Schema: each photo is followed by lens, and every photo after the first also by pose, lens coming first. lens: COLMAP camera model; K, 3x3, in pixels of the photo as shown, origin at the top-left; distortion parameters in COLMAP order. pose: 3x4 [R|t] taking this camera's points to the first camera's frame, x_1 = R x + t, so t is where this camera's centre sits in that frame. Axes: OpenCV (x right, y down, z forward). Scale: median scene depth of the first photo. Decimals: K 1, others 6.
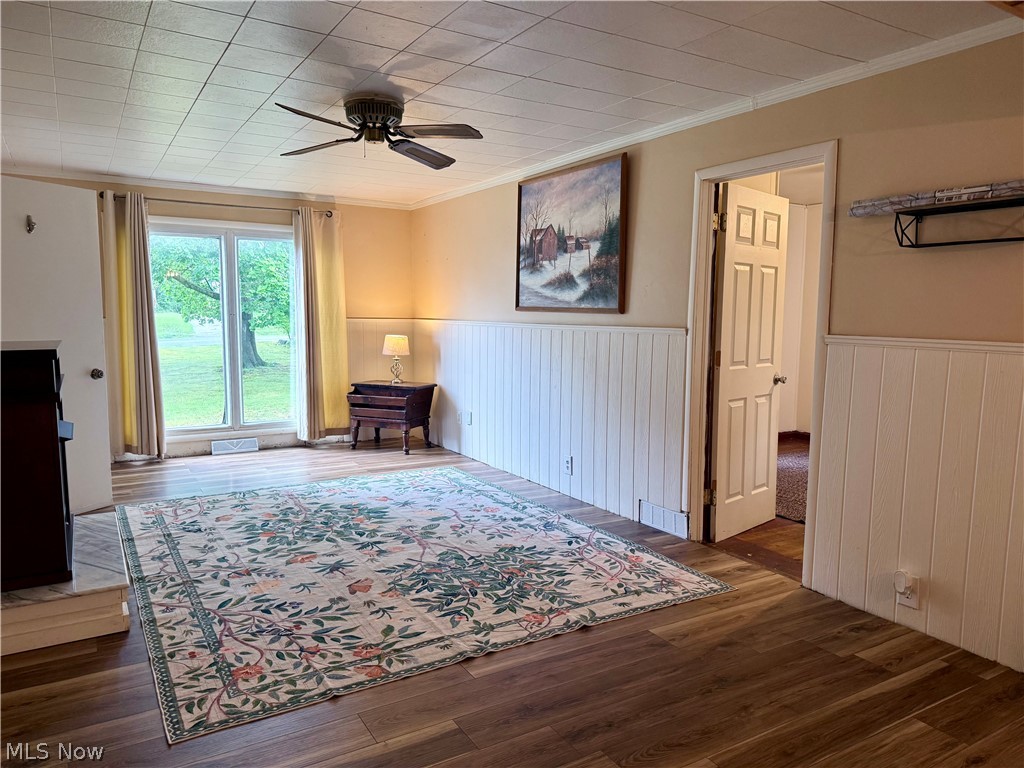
lens RADIAL K [[718.5, 0, 517.9], [0, 718.5, 383.8], [0, 0, 1]] dist [0.143633, -0.266944]
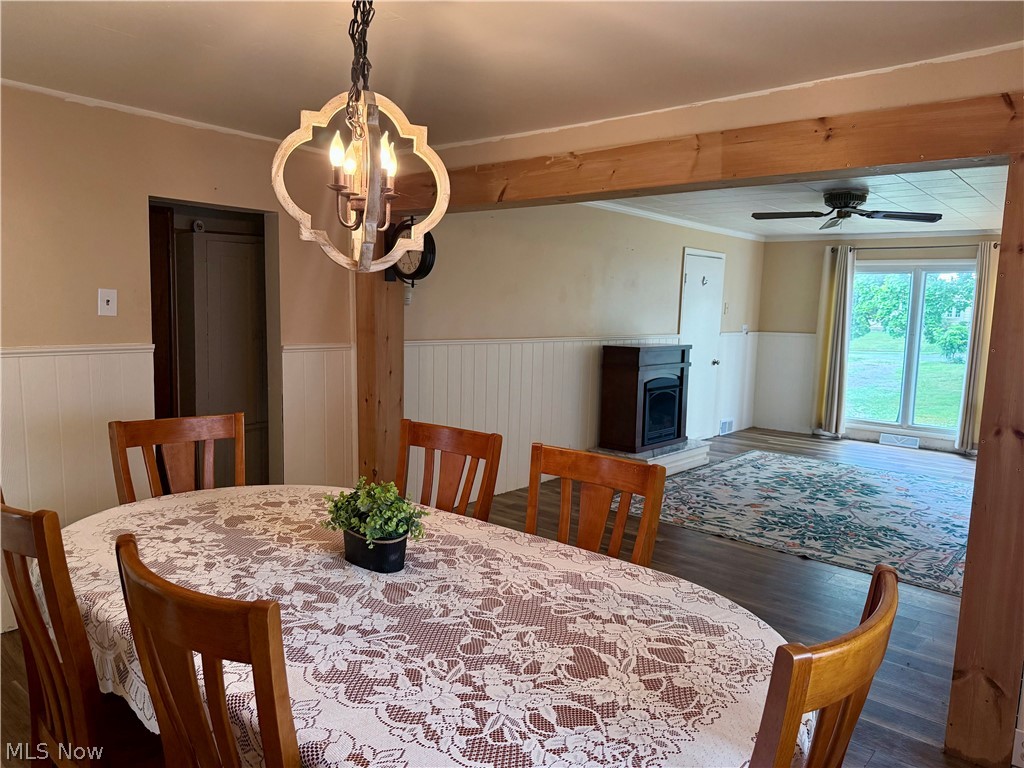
lens RADIAL K [[726.8, 0, 468.7], [0, 726.8, 388.2], [0, 0, 1]] dist [0.003119, -0.063287]
pose [[0.253781, 0.110697, -0.960907, 0.932860], [-0.115338, 0.989805, 0.083564, -0.032572], [0.960360, 0.089622, 0.263961, -0.046003]]
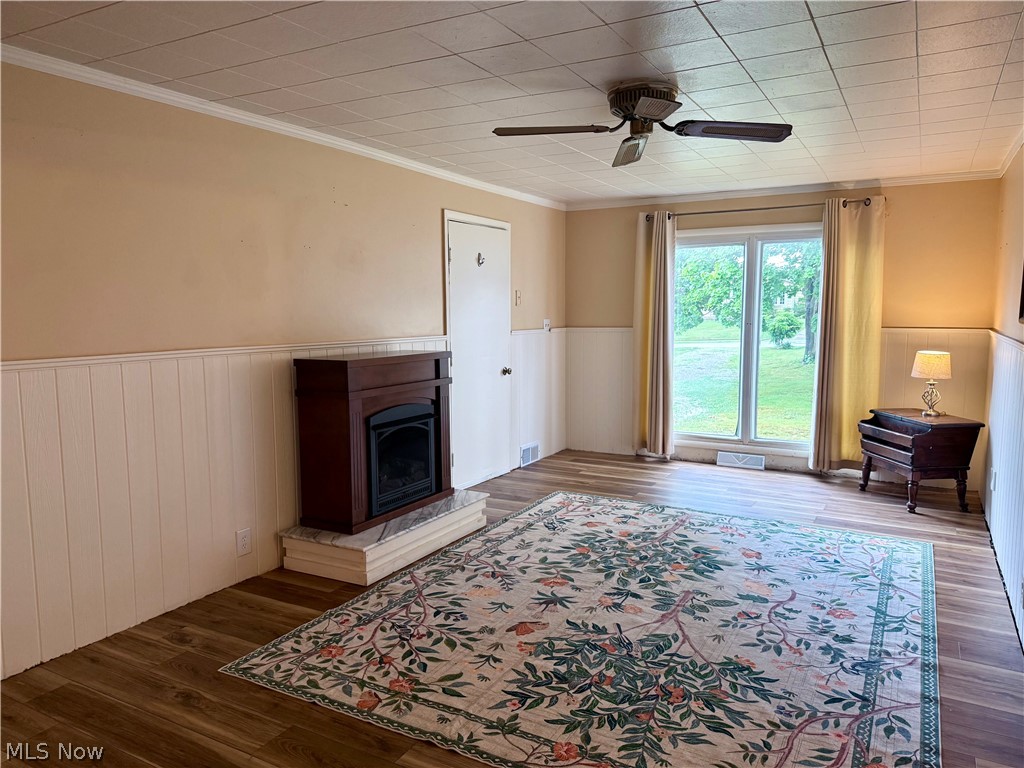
lens RADIAL K [[718.5, 0, 517.9], [0, 718.5, 383.8], [0, 0, 1]] dist [0.143633, -0.266944]
pose [[0.488027, 0.085010, -0.868679, 0.464752], [-0.078002, 0.995511, 0.053600, -0.068868], [0.869336, 0.041600, 0.492467, 0.424476]]
